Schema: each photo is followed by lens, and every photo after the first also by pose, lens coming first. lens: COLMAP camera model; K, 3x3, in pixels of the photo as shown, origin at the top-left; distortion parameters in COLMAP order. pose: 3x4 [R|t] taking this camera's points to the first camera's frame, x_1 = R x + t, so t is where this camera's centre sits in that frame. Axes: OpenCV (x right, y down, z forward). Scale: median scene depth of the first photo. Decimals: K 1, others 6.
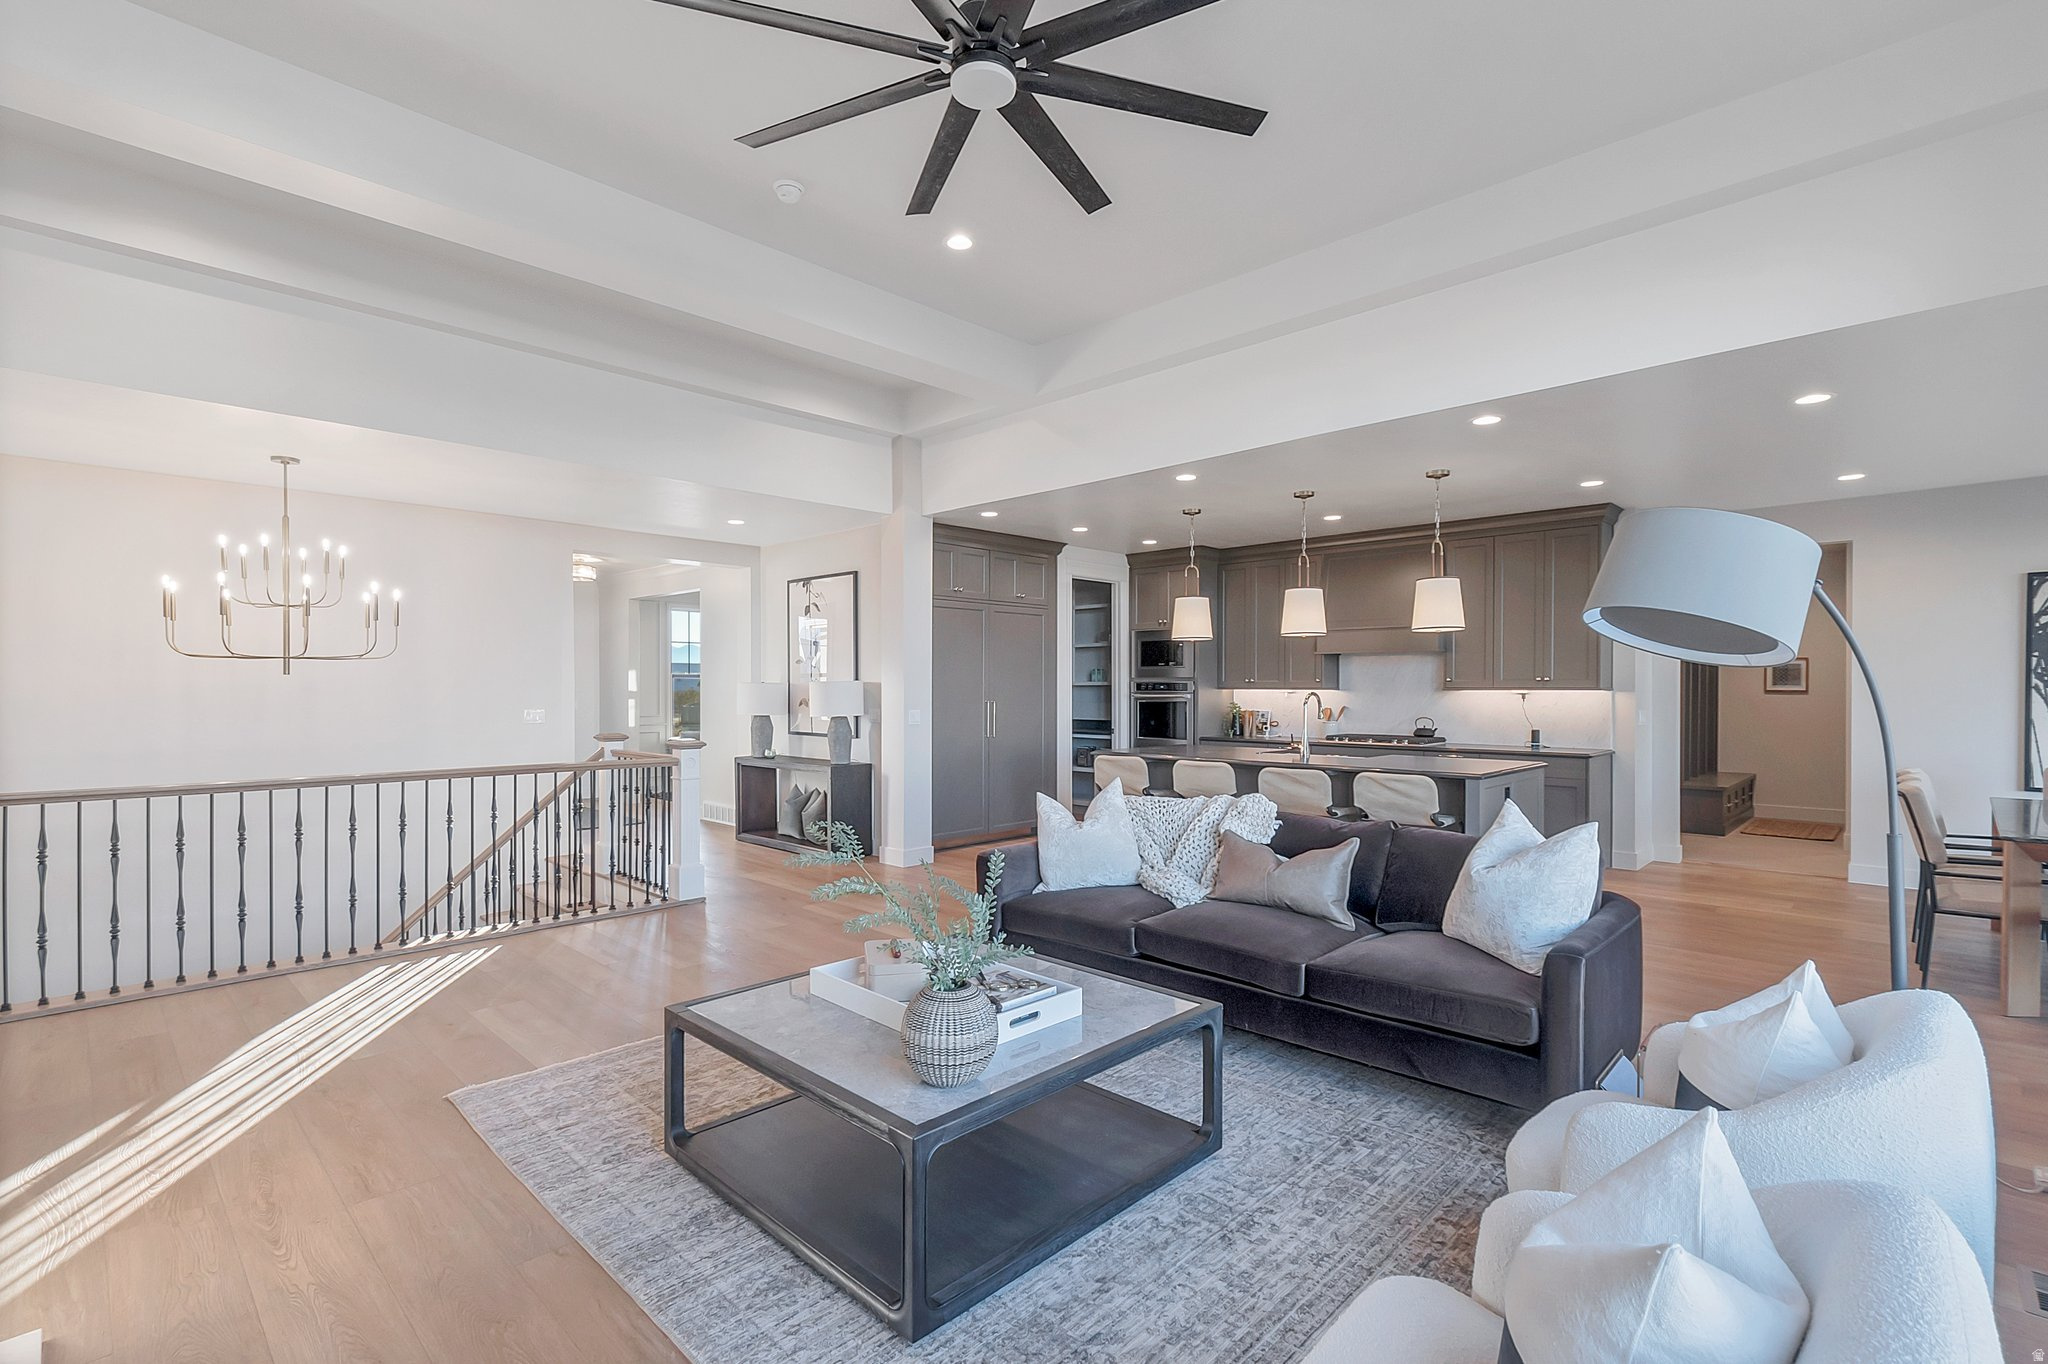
lens RADIAL K [[941.5, 0, 1039.2], [0, 941.5, 688.3], [0, 0, 1]] dist [0.008907, -0.005921]
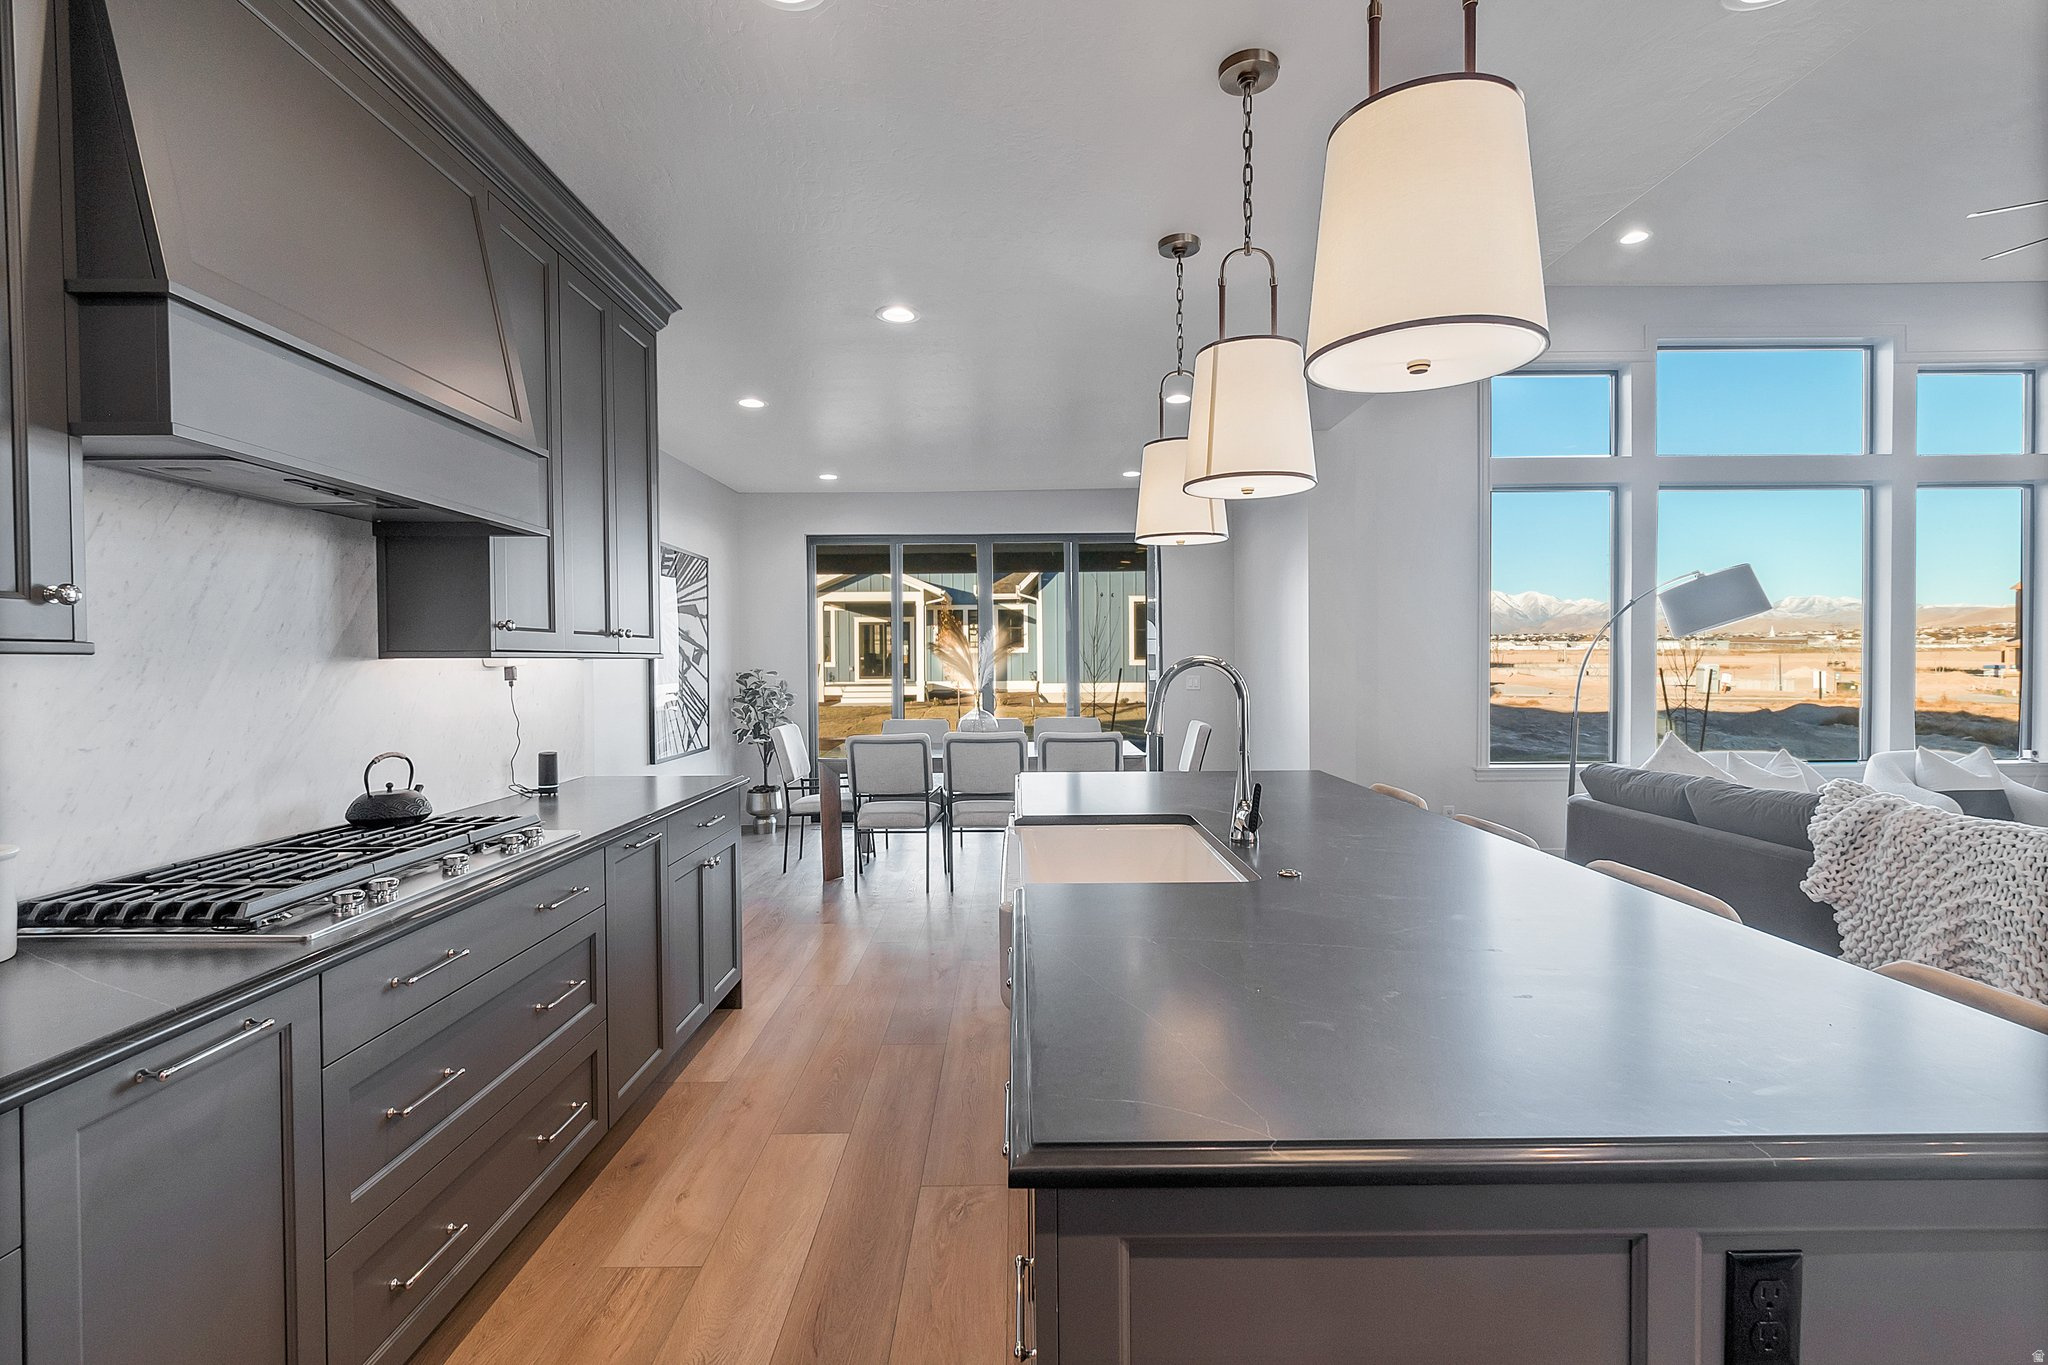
lens RADIAL K [[941.5, 0, 1019.3], [0, 941.5, 679.6], [0, 0, 1]] dist [0.008907, -0.005921]
pose [[-0.692455, -0.007370, 0.721423, 0.071174], [0.009212, 0.999776, 0.019055, 0.004862], [-0.721402, 0.019841, -0.692232, 1.022003]]
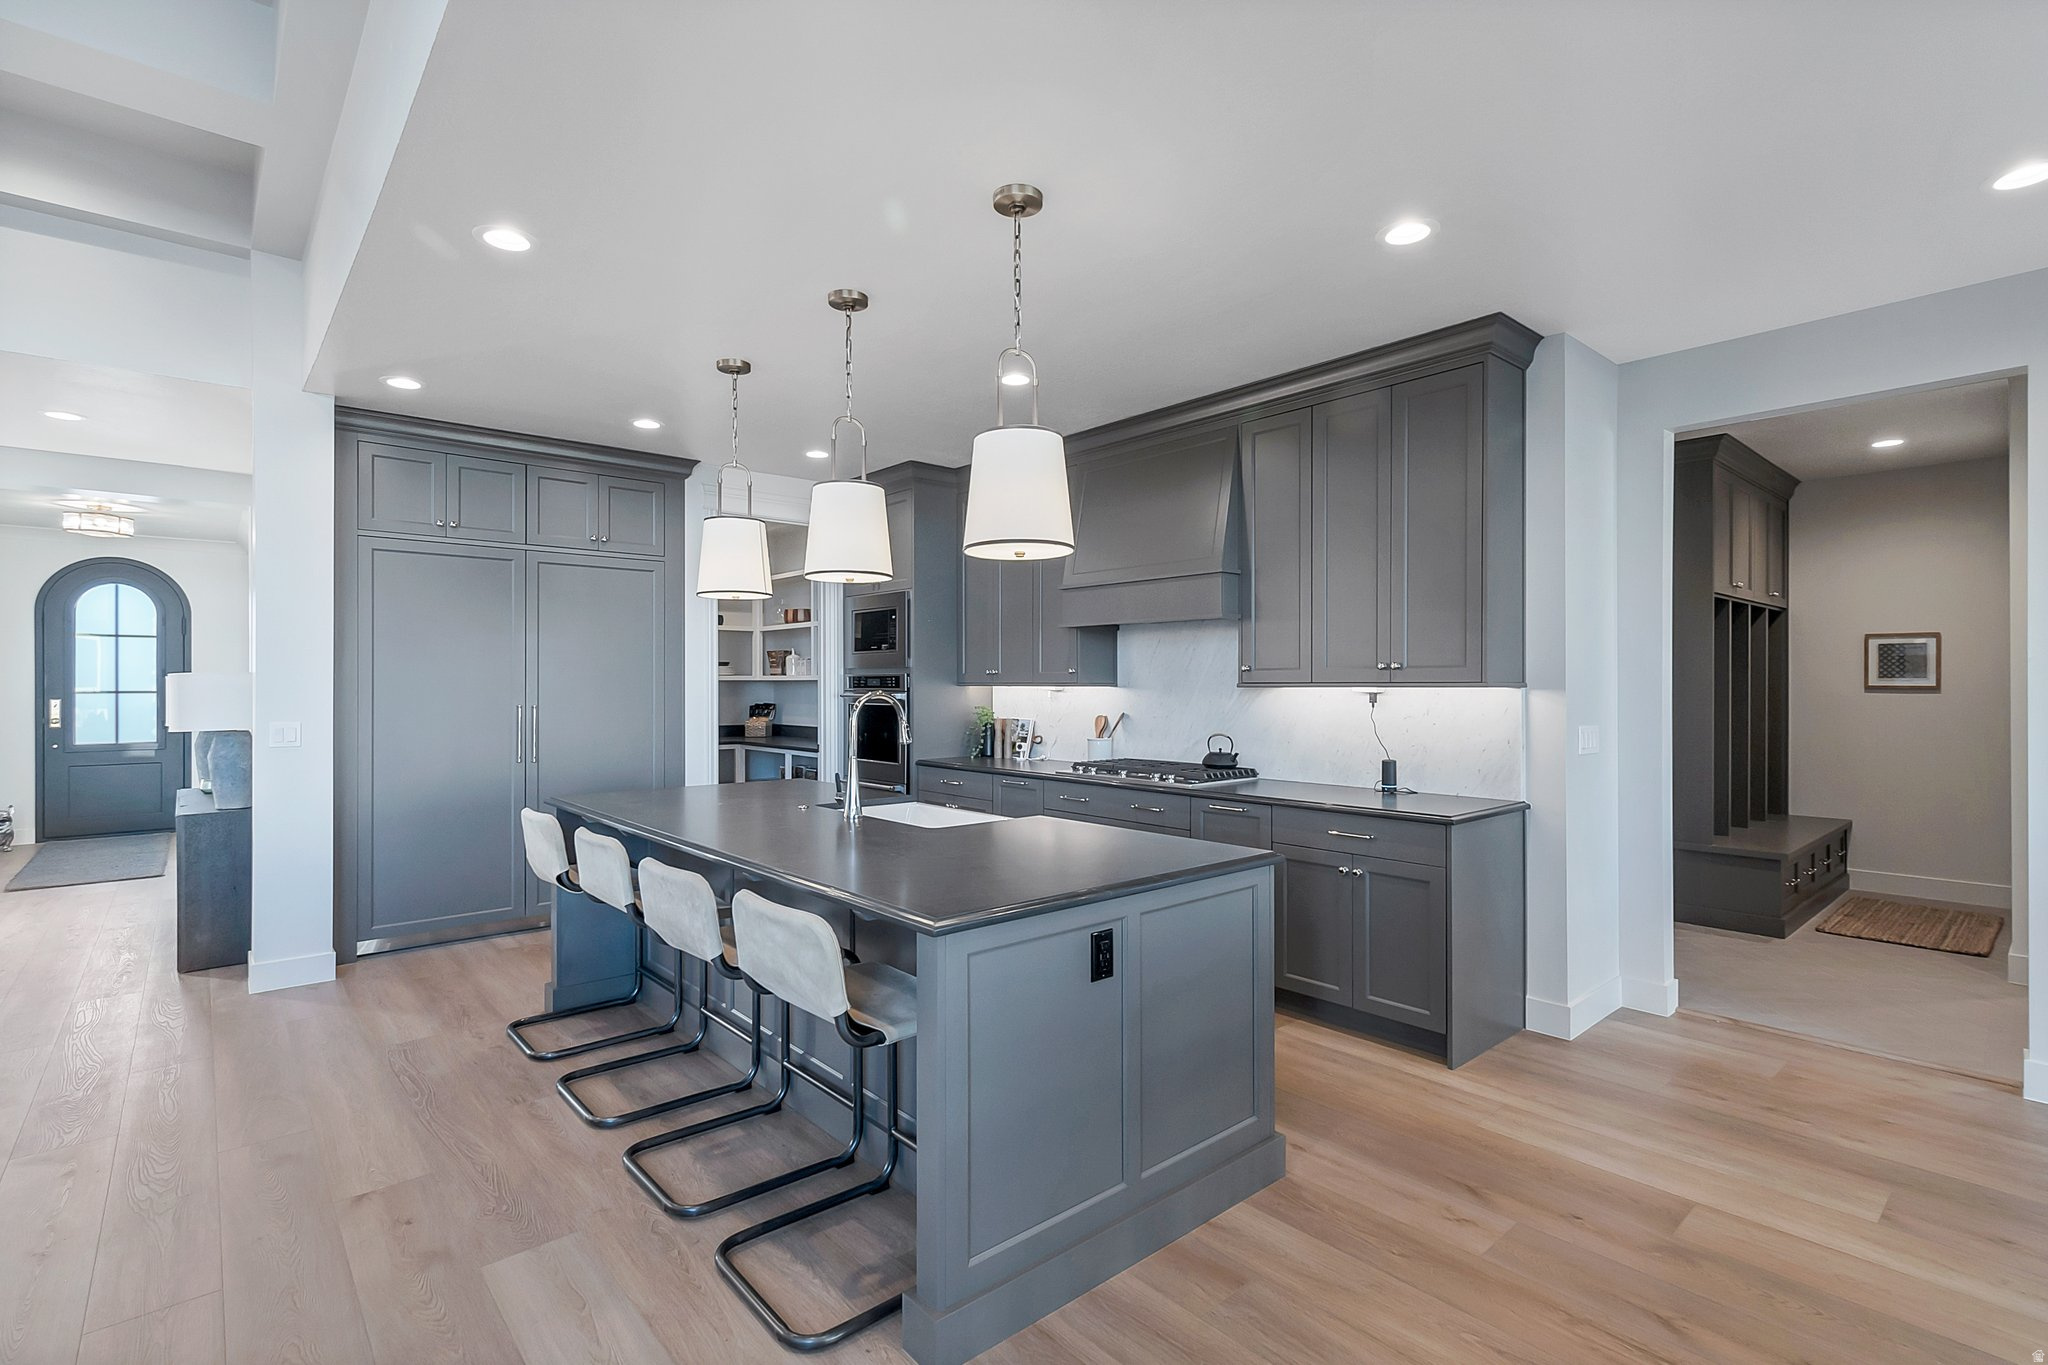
lens RADIAL K [[941.5, 0, 1023.7], [0, 941.5, 686.3], [0, 0, 1]] dist [0.008907, -0.005921]
pose [[0.995772, -0.000853, -0.091854, 0.329472], [0.000986, 0.999999, 0.001403, 0.000494], [0.091852, -0.001488, 0.995772, 0.397772]]
